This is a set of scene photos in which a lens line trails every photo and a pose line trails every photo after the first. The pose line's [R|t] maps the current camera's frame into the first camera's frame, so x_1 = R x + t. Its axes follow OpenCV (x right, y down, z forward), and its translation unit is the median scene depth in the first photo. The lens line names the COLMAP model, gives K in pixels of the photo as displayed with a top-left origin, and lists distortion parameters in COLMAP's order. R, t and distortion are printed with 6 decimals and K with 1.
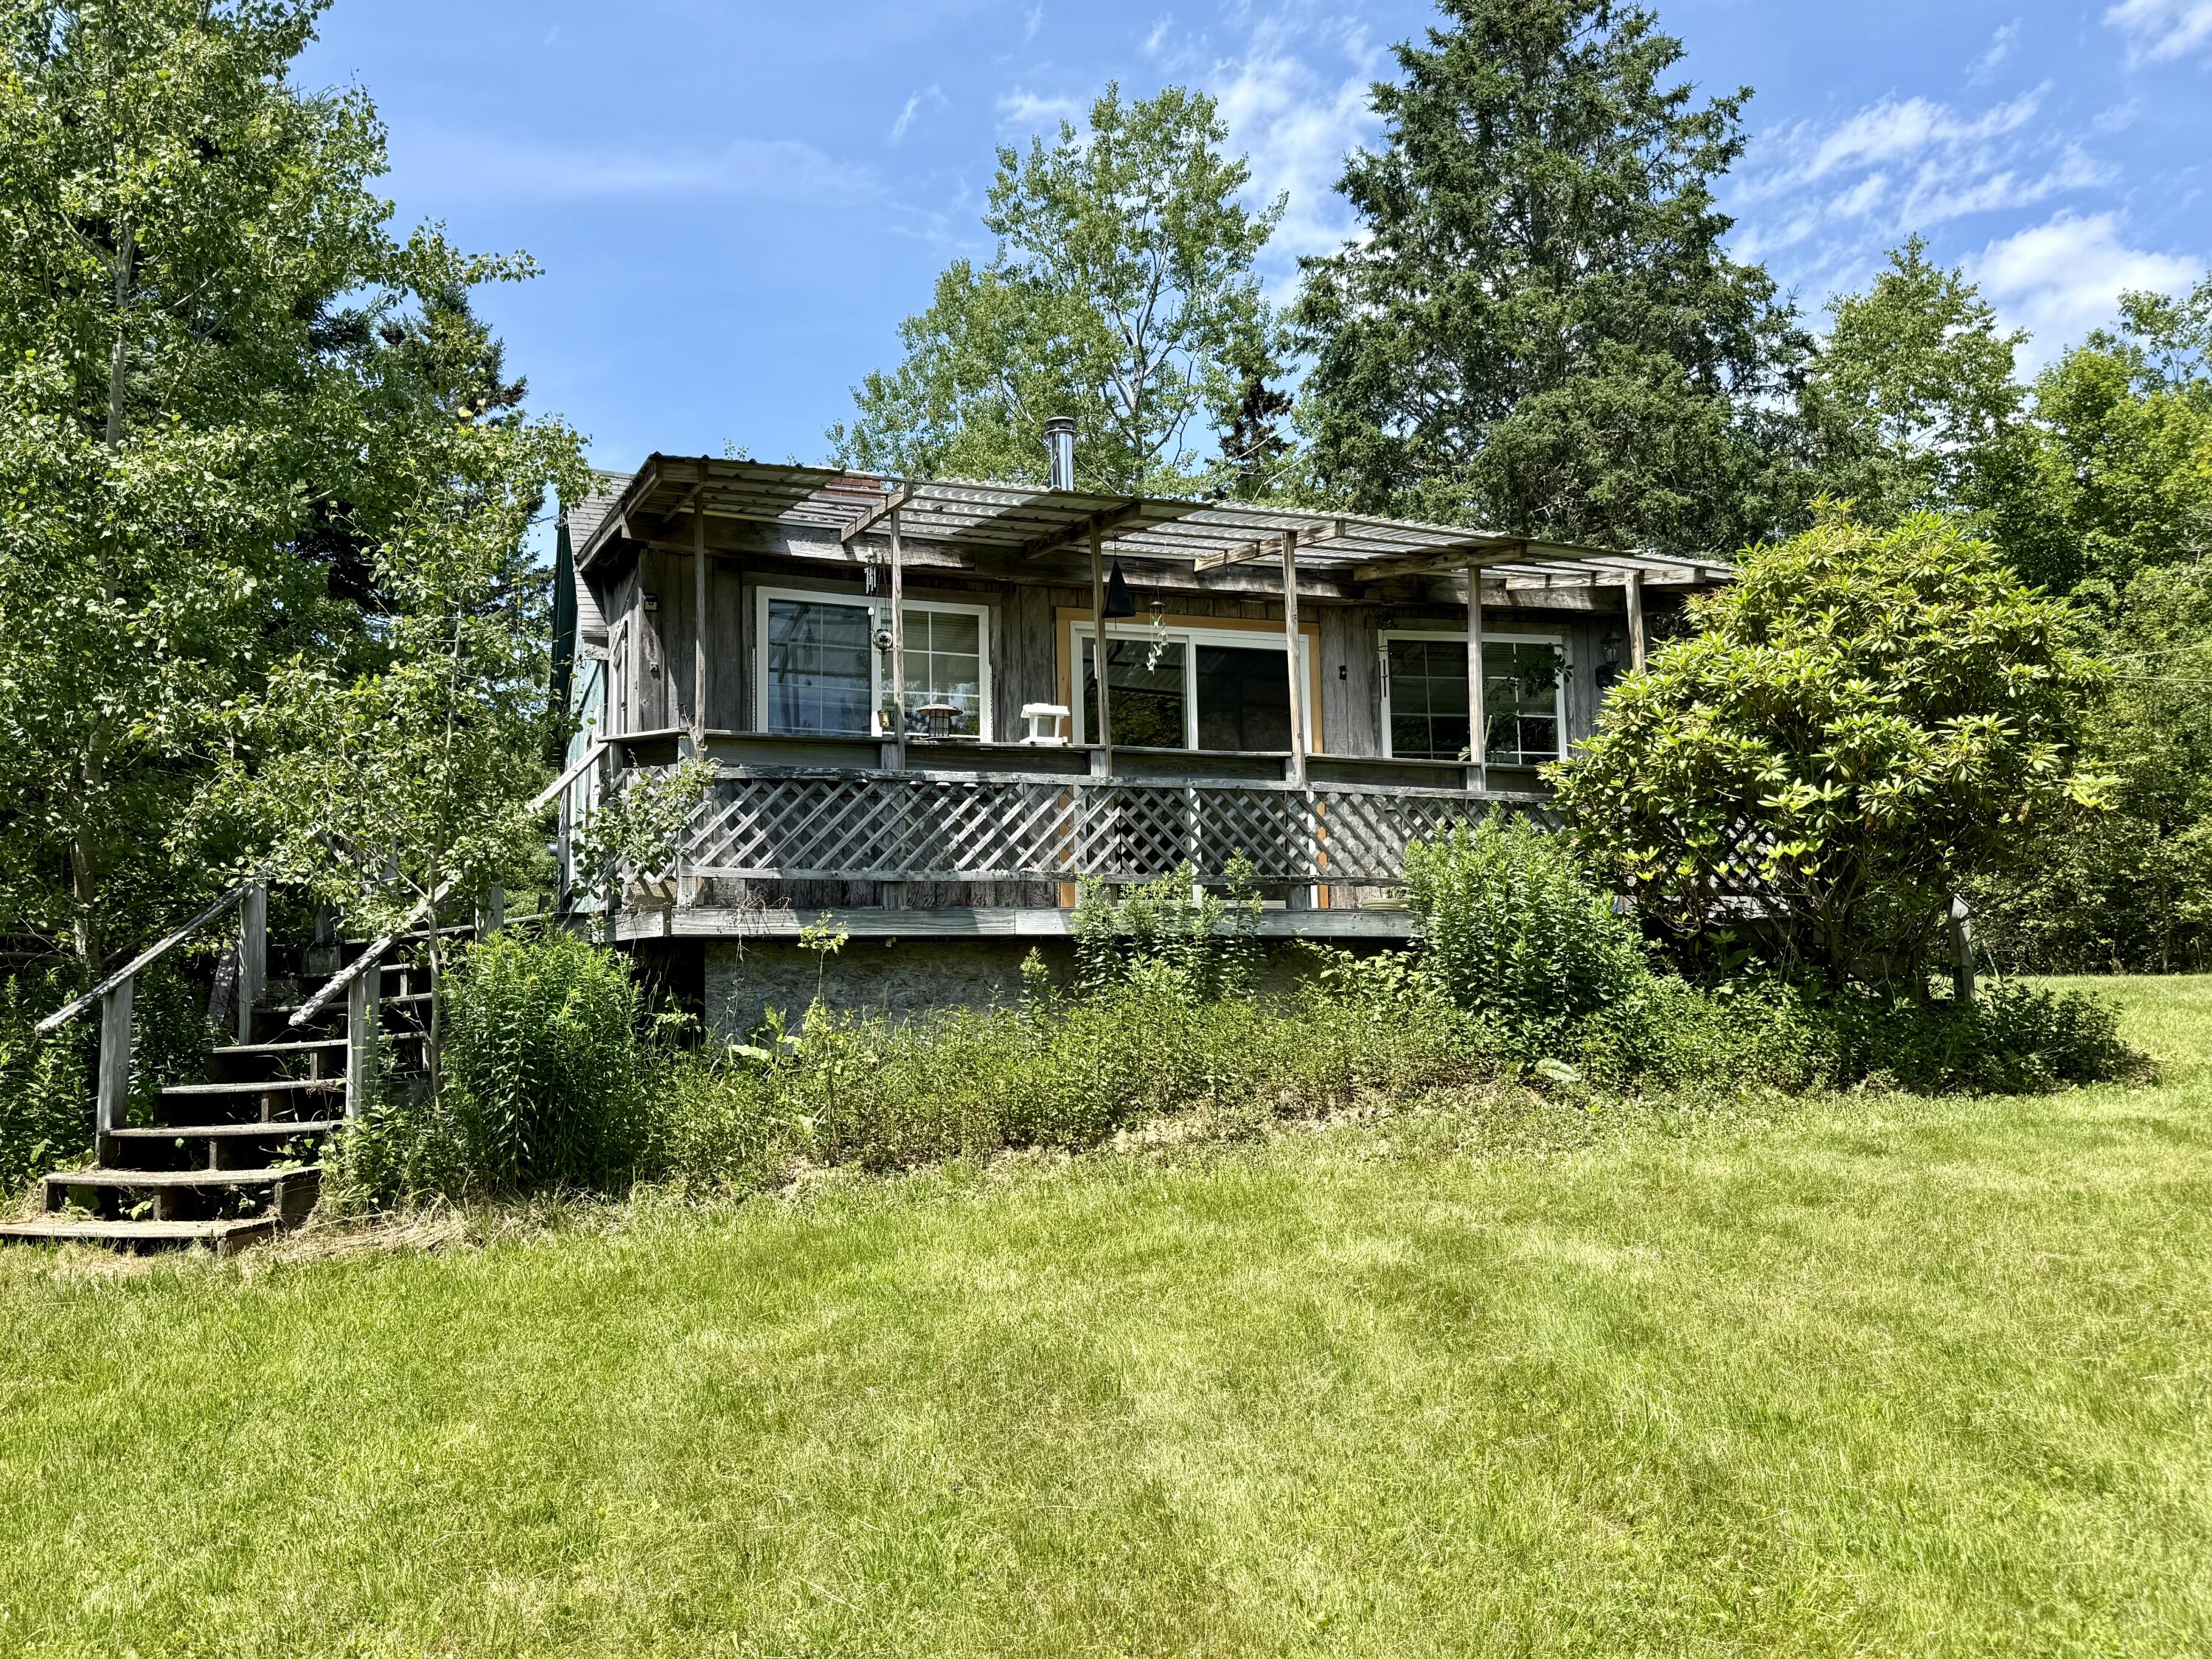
lens RADIAL K [[1751.6, 0, 1103.9], [0, 1751.6, 824.1], [0, 0, 1]] dist [0.087907, -0.020163]
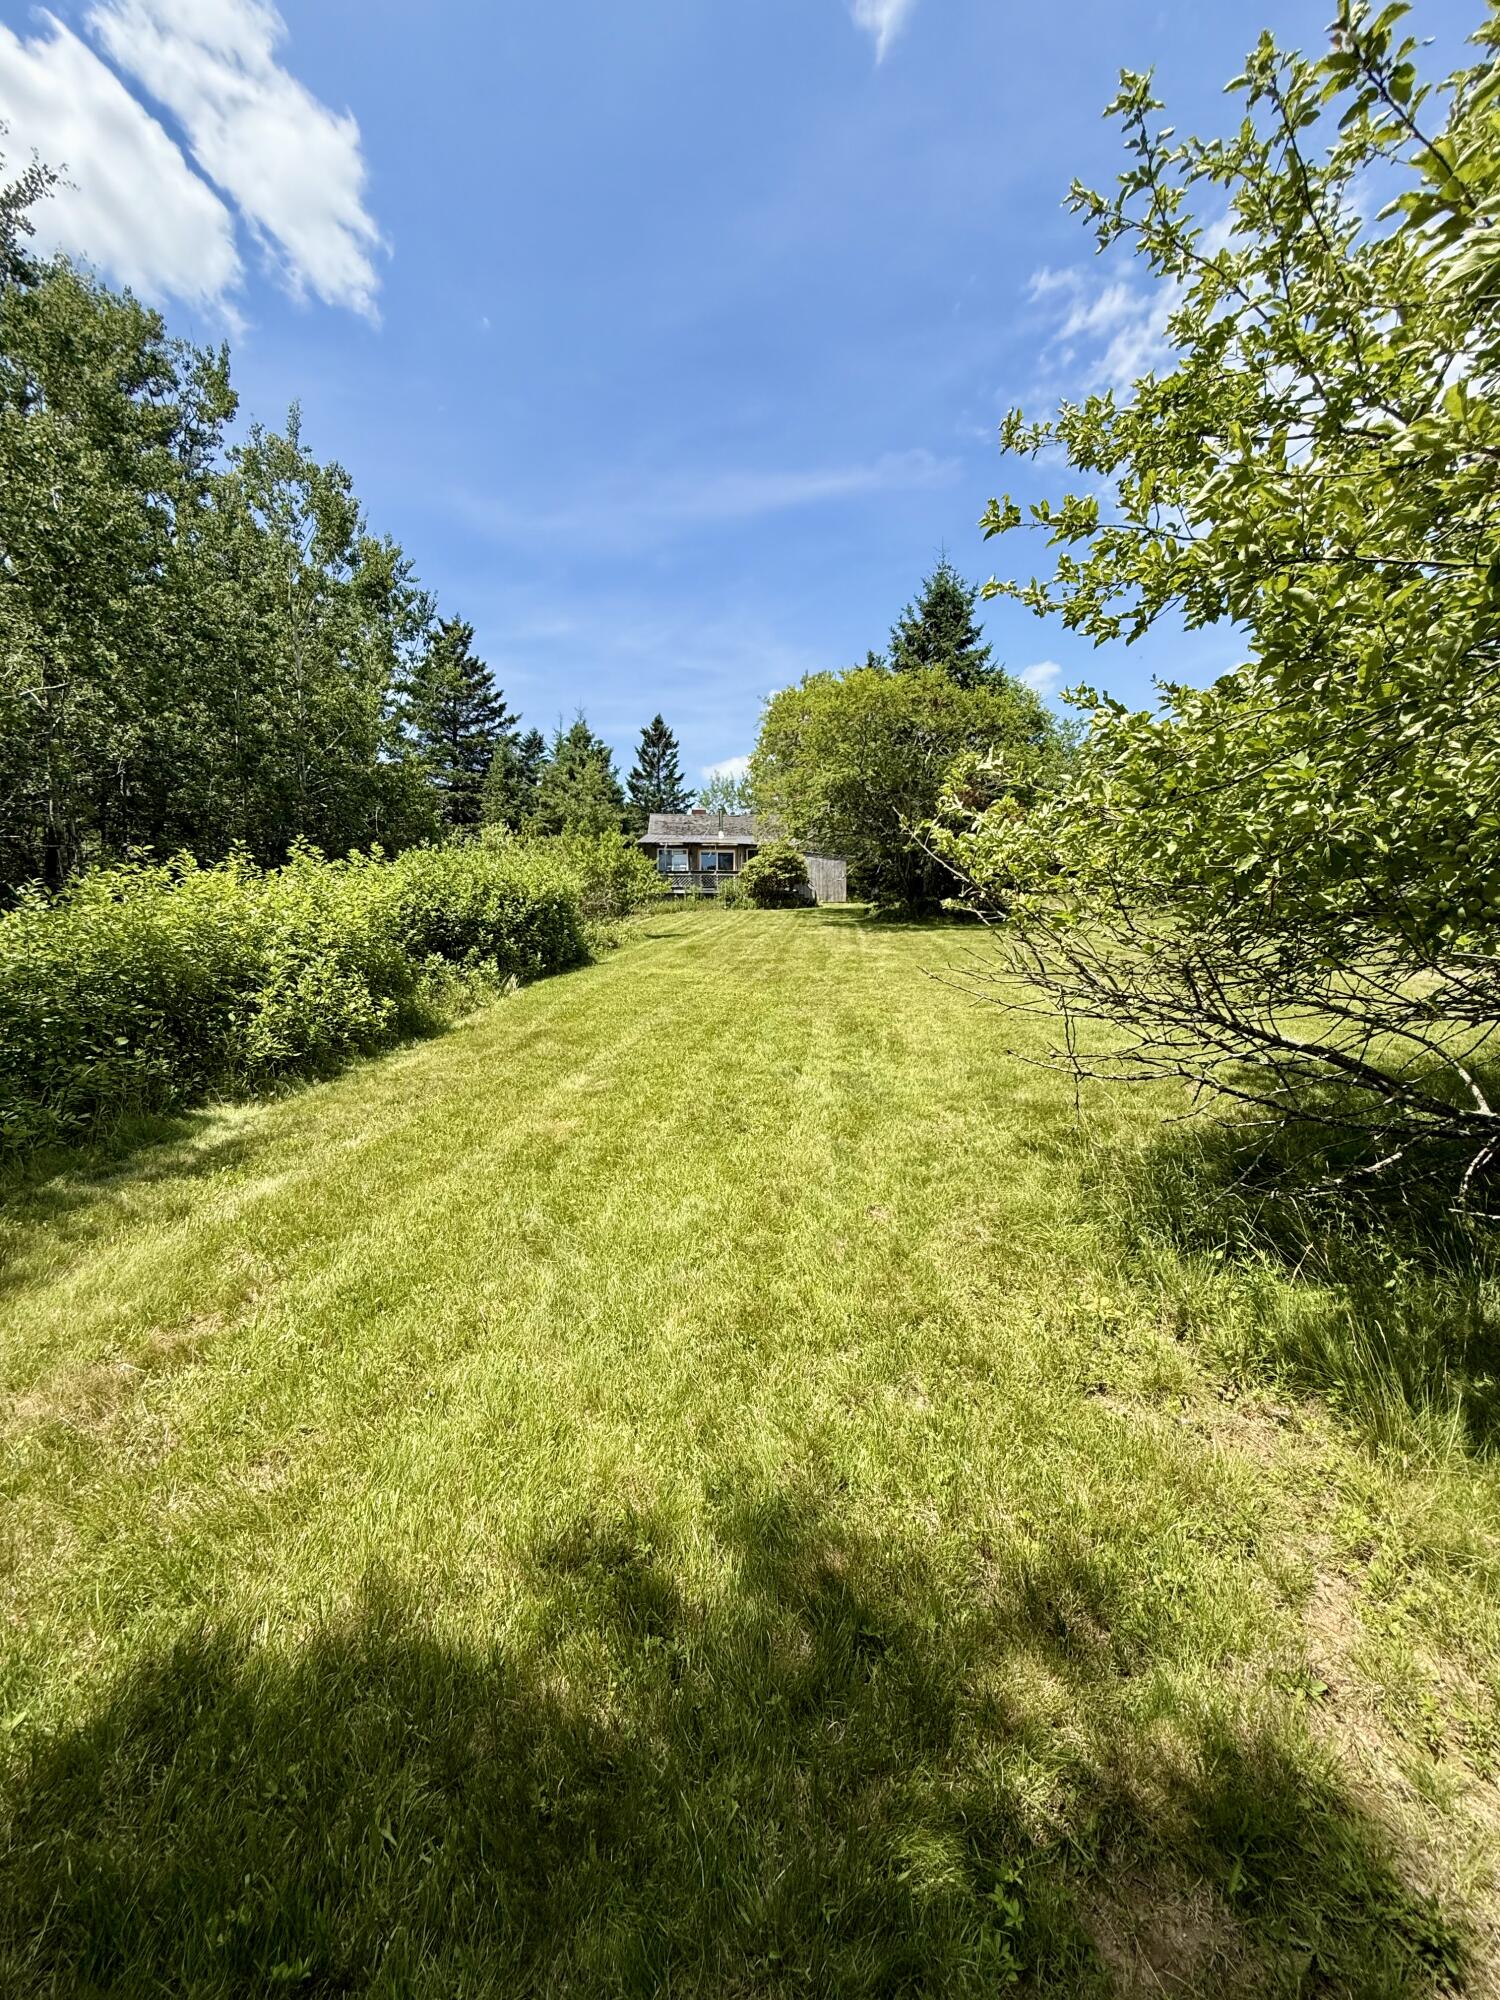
lens RADIAL K [[850.9, 0, 746.3], [0, 850.9, 999.0], [0, 0, 1]] dist [0.004644, -0.000335]
pose [[0.950003, 0.035336, -0.310234, 1.604511], [0.021026, 0.984081, 0.176472, -0.159217], [0.311531, -0.174172, 0.934137, -2.958415]]
